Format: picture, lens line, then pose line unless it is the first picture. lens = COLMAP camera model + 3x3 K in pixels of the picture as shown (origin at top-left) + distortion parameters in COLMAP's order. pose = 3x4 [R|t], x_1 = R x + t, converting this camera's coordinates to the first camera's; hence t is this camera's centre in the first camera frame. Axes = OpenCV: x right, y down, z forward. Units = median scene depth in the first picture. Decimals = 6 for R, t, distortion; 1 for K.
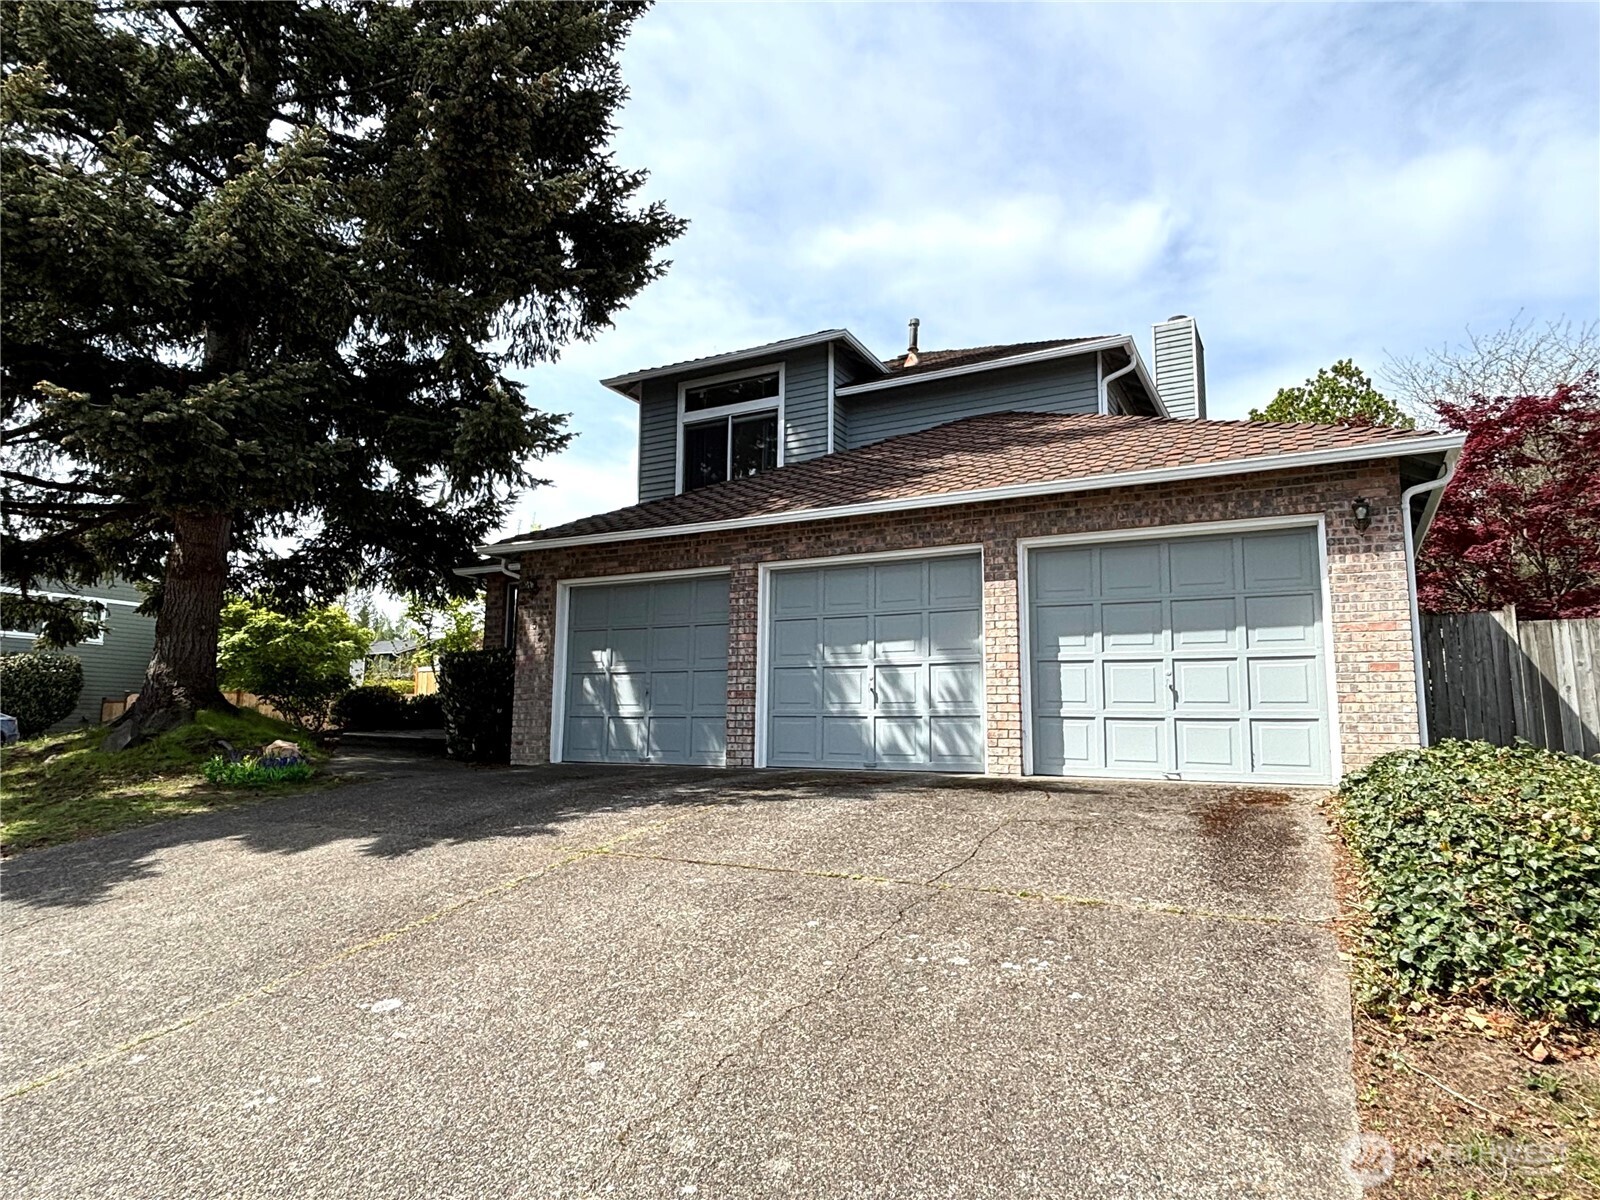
lens RADIAL K [[984.5, 0, 794.6], [0, 984.5, 598.4], [0, 0, 1]] dist [0.073724, -0.096009]
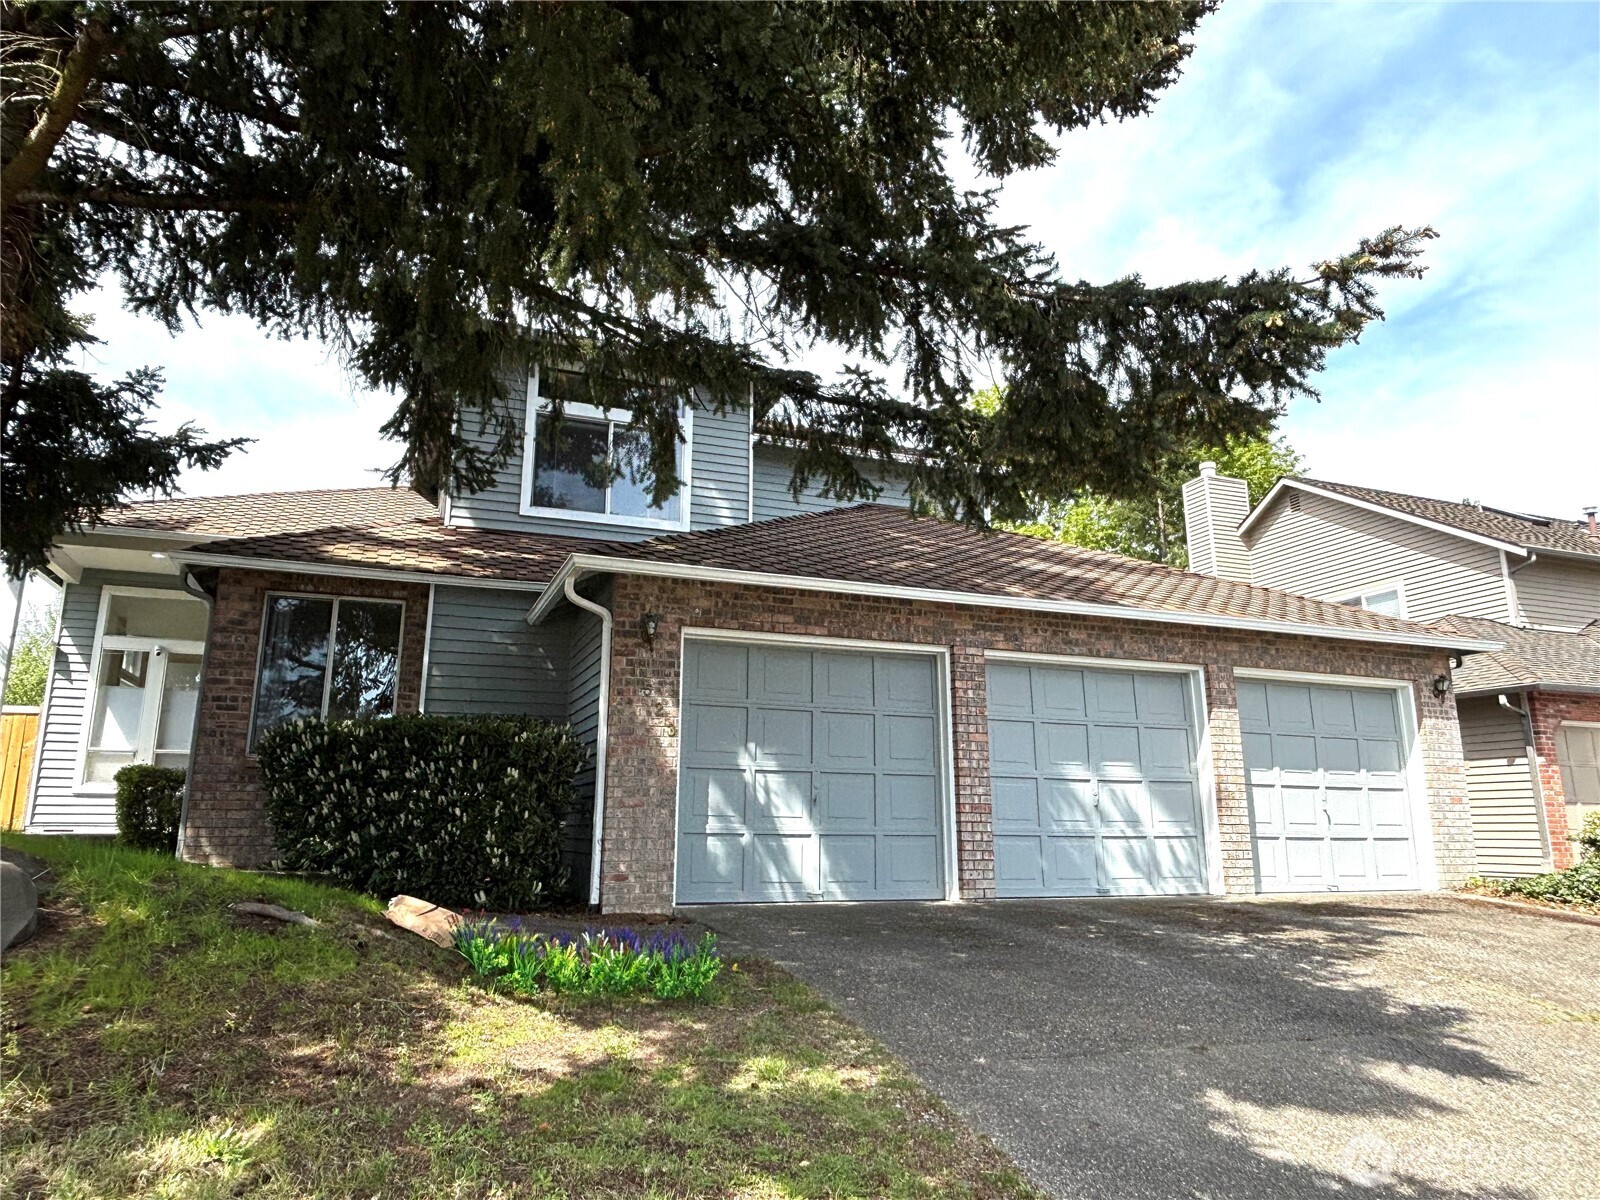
lens RADIAL K [[1058.8, 0, 784.5], [0, 1058.8, 597.1], [0, 0, 1]] dist [0.081169, -0.116795]
pose [[0.638736, 0.157798, 0.753071, -0.899039], [-0.102509, 0.987471, -0.119969, 0.049755], [-0.762567, -0.000568, 0.646909, 0.585064]]
